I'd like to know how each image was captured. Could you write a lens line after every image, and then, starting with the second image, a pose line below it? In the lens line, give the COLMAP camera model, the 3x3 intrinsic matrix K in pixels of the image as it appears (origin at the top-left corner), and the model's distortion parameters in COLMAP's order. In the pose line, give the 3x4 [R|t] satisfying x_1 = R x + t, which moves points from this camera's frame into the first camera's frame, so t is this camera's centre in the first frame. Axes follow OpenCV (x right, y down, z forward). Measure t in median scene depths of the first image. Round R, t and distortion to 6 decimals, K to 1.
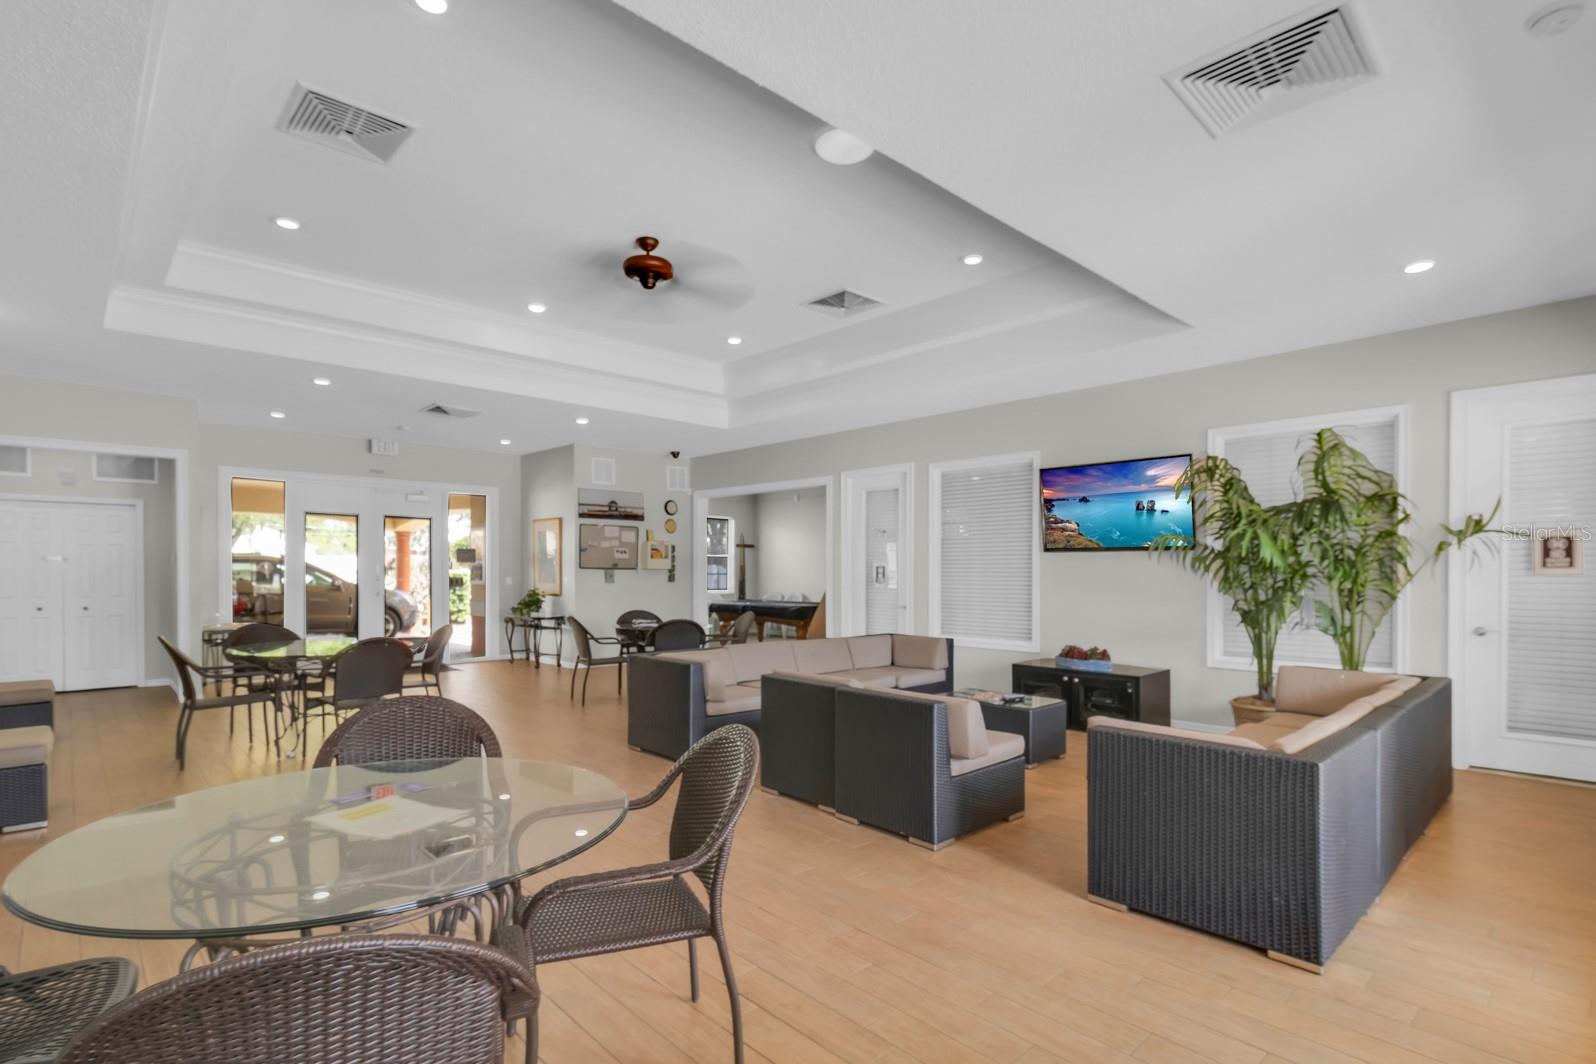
lens RADIAL K [[784.6, 0, 794.0], [0, 784.6, 576.9], [0, 0, 1]] dist [-0.000062, -0.000025]
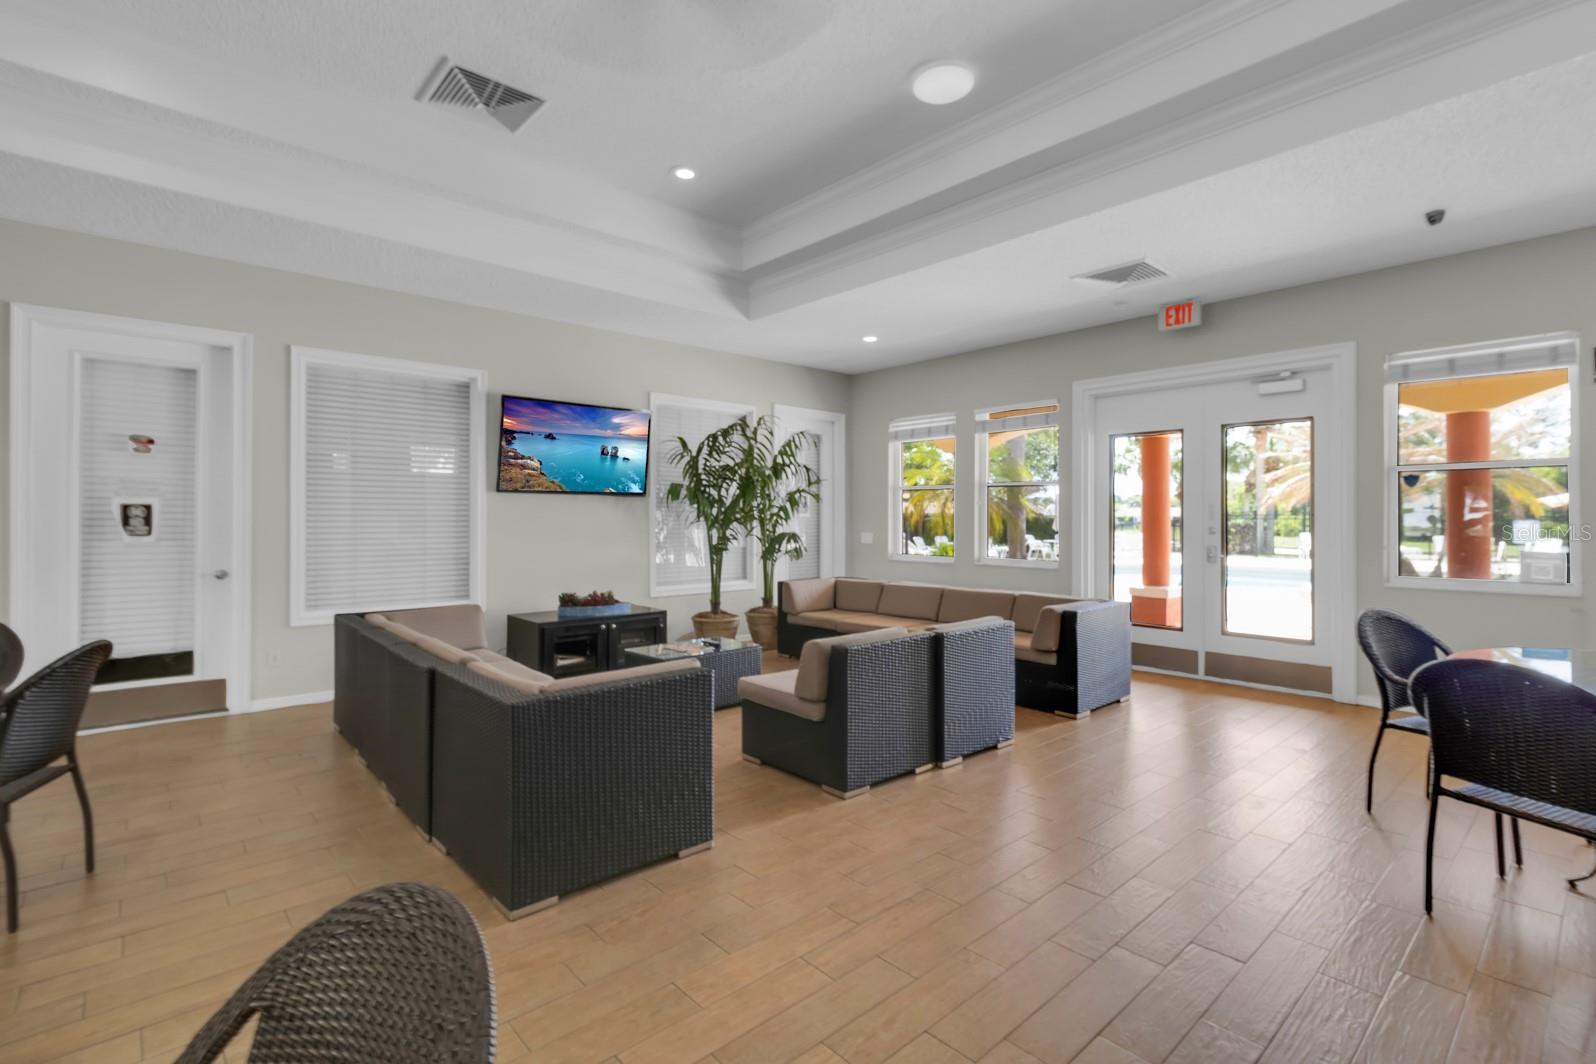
lens RADIAL K [[752.9, 0, 792.4], [0, 752.9, 524.3], [0, 0, 1]] dist [-0.000659, -0.000140]
pose [[0.028548, 0.000271, 0.999592, -0.531687], [0.009515, 0.999955, -0.000543, 0.008601], [-0.999547, 0.009527, 0.028544, 0.718672]]
